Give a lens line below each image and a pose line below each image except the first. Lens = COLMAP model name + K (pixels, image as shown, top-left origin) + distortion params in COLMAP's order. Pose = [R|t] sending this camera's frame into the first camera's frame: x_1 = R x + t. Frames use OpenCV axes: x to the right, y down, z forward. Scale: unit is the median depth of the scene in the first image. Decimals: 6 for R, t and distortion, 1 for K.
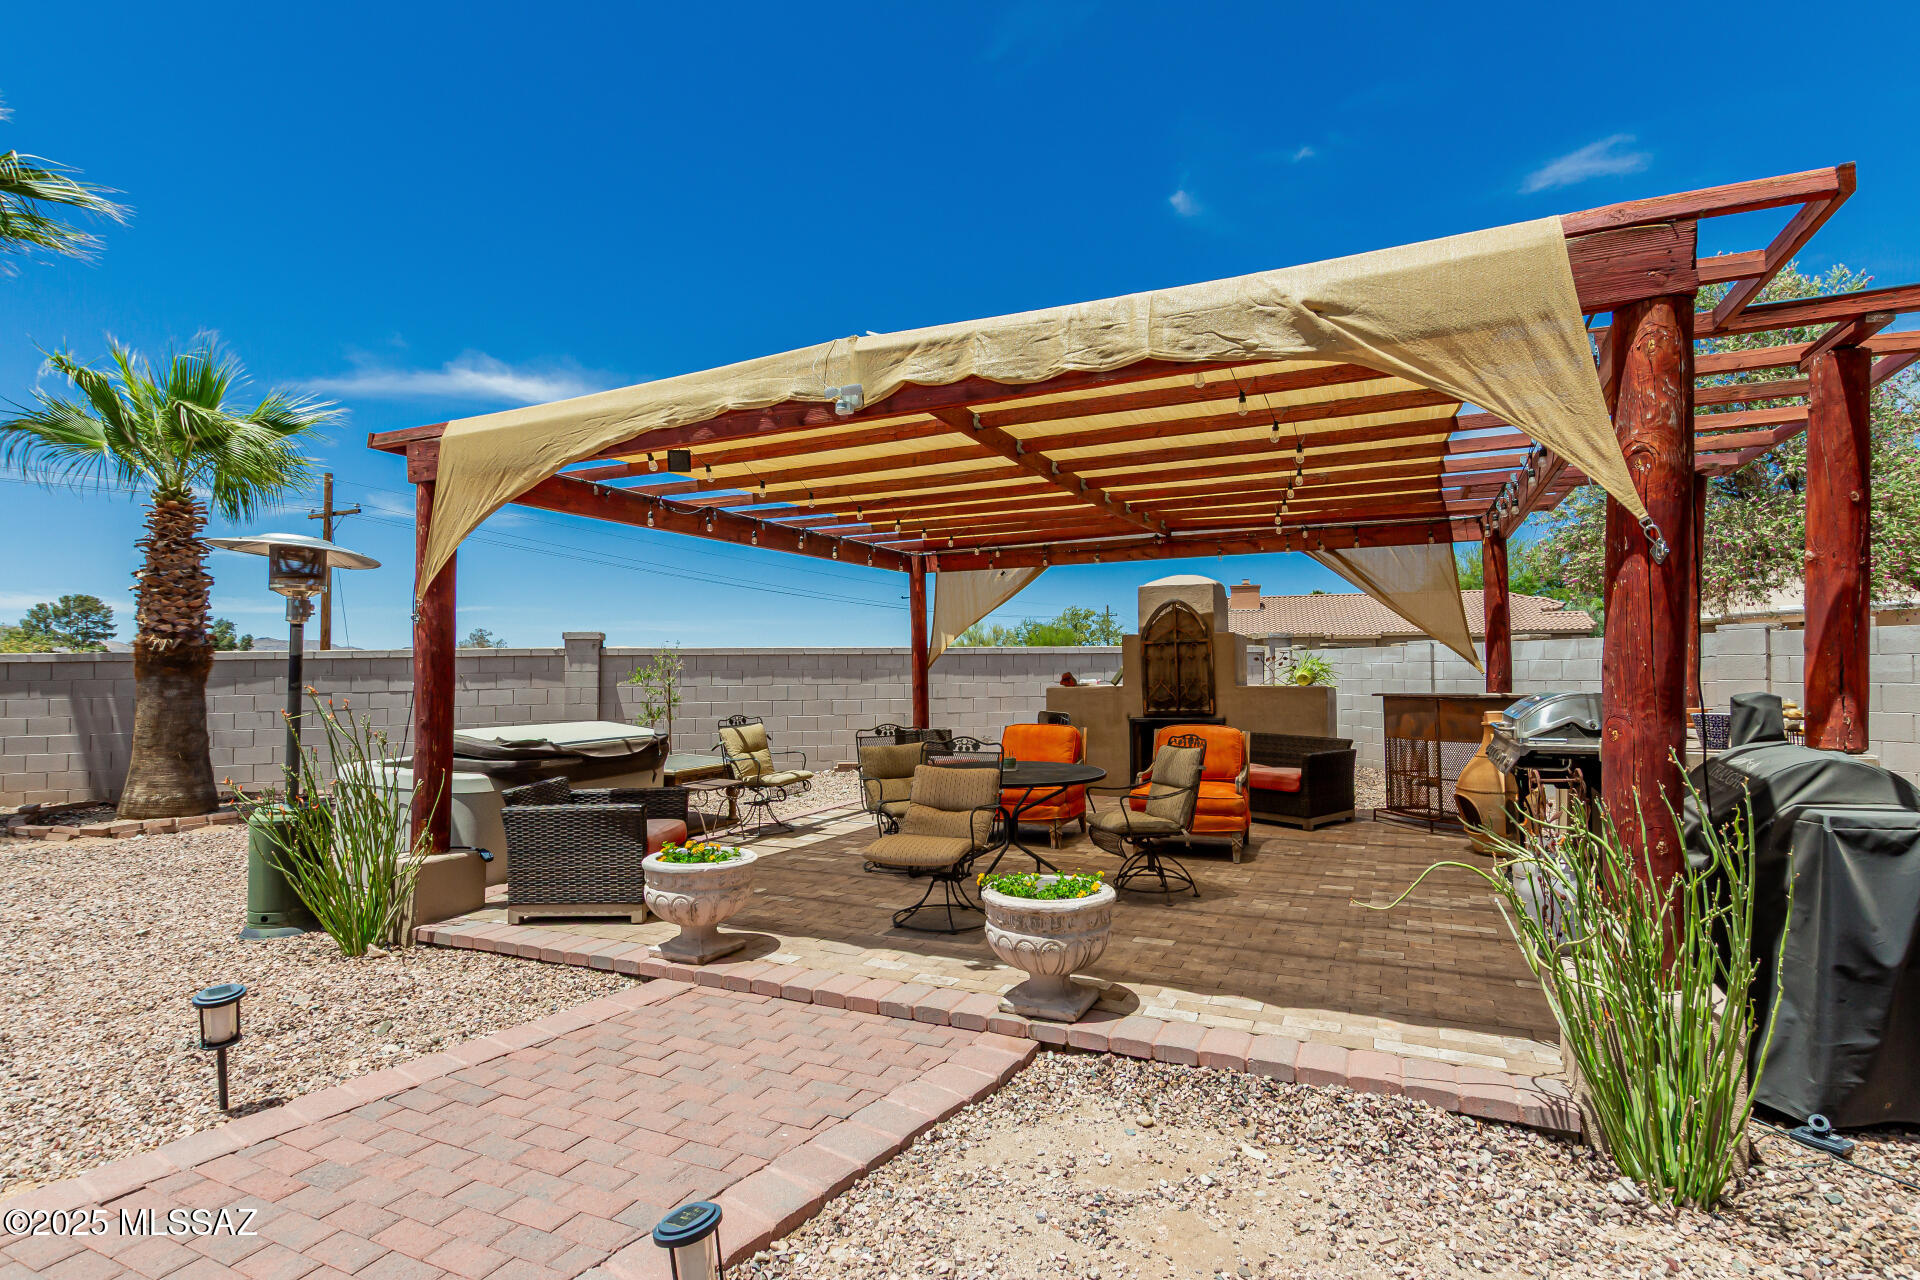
lens RADIAL K [[929.4, 0, 973.5], [0, 929.4, 645.5], [0, 0, 1]] dist [0.010039, -0.001880]
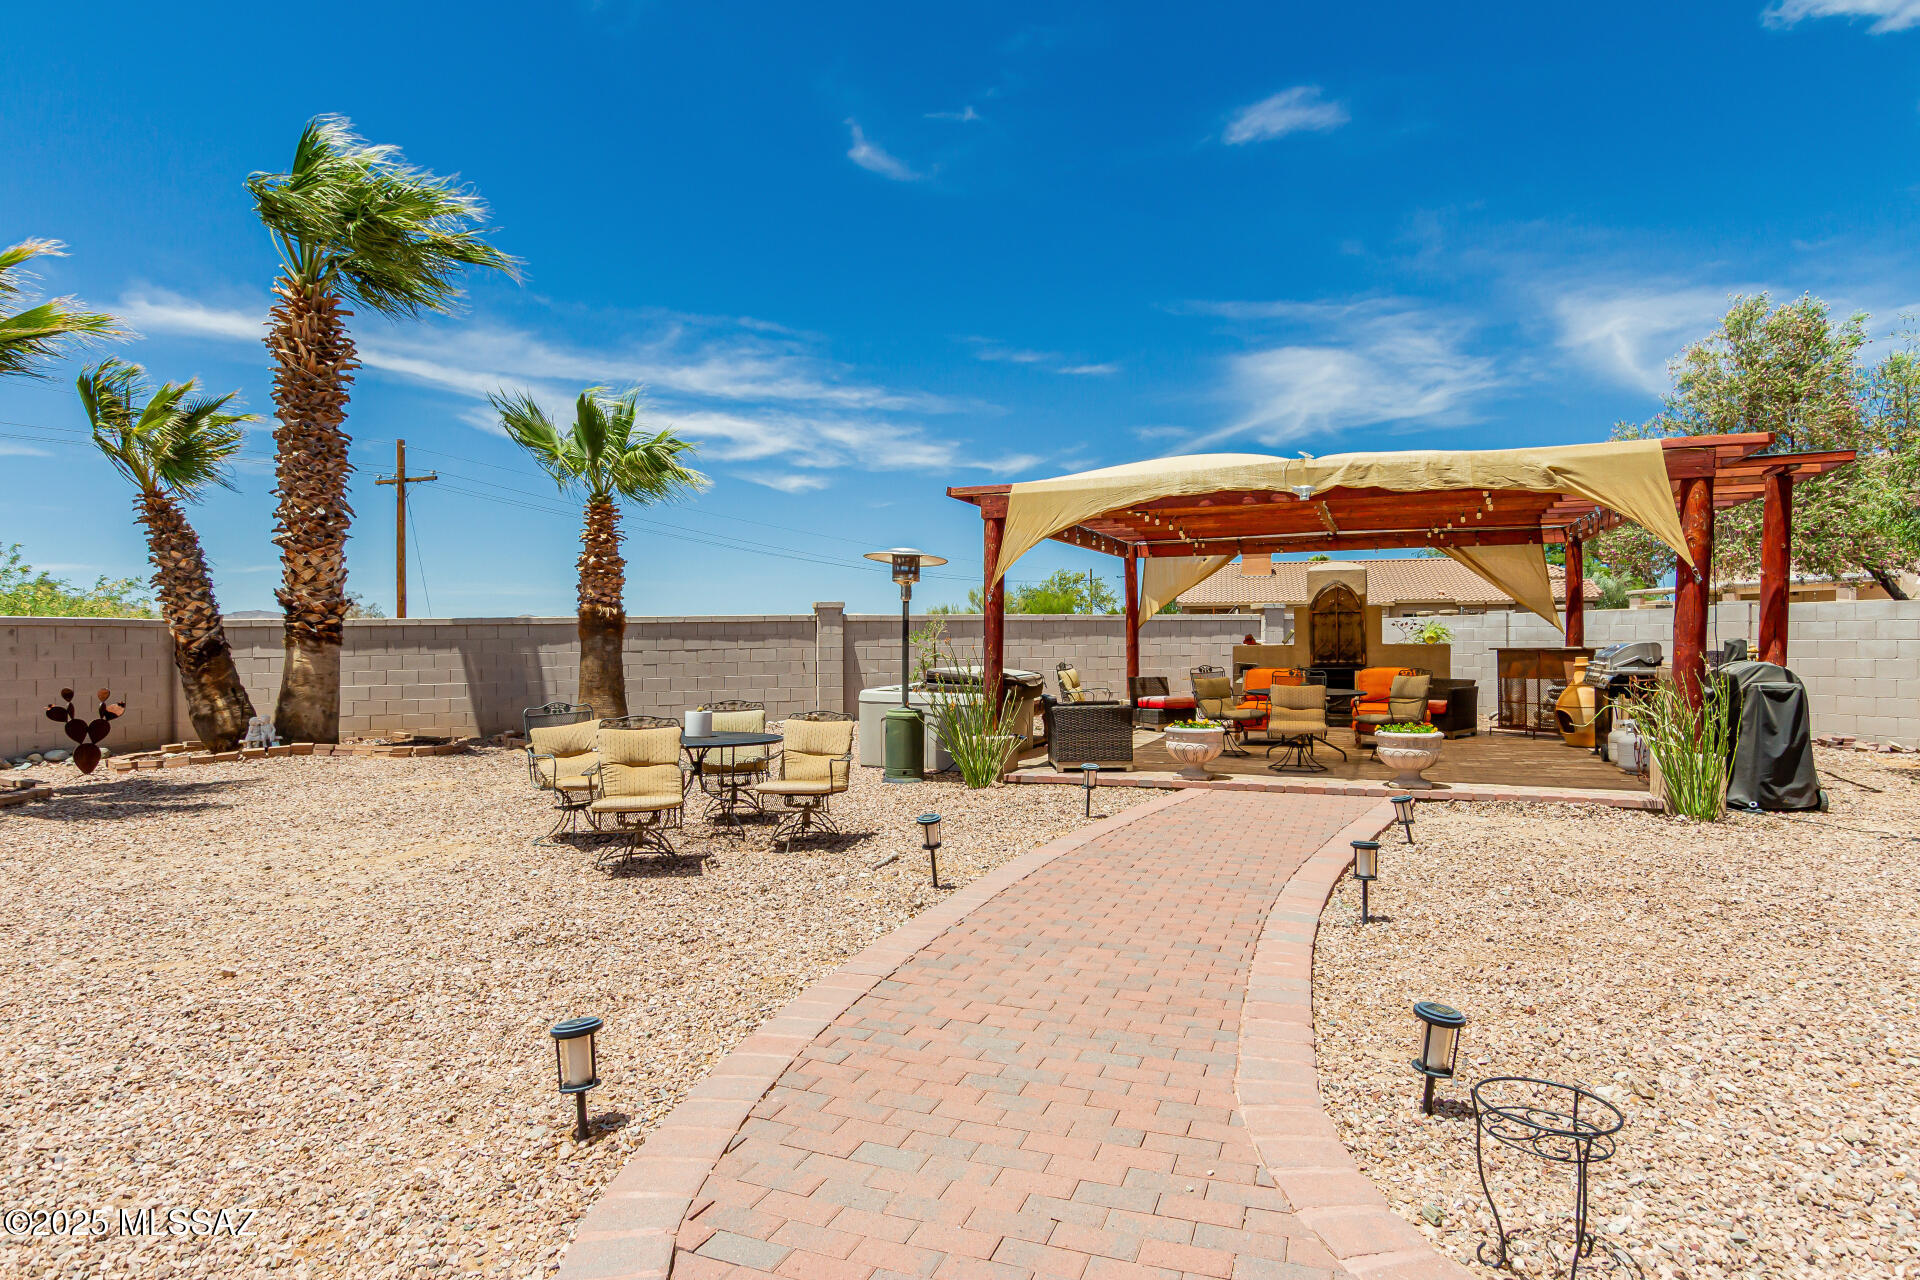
lens RADIAL K [[1069.9, 0, 955.7], [0, 1069.9, 646.3], [0, 0, 1]] dist [0.011313, -0.001043]
pose [[0.998371, 0.000679, 0.057047, -0.486795], [-0.002615, 0.999423, 0.033879, -0.005358], [-0.056991, -0.033973, 0.997797, -0.608237]]
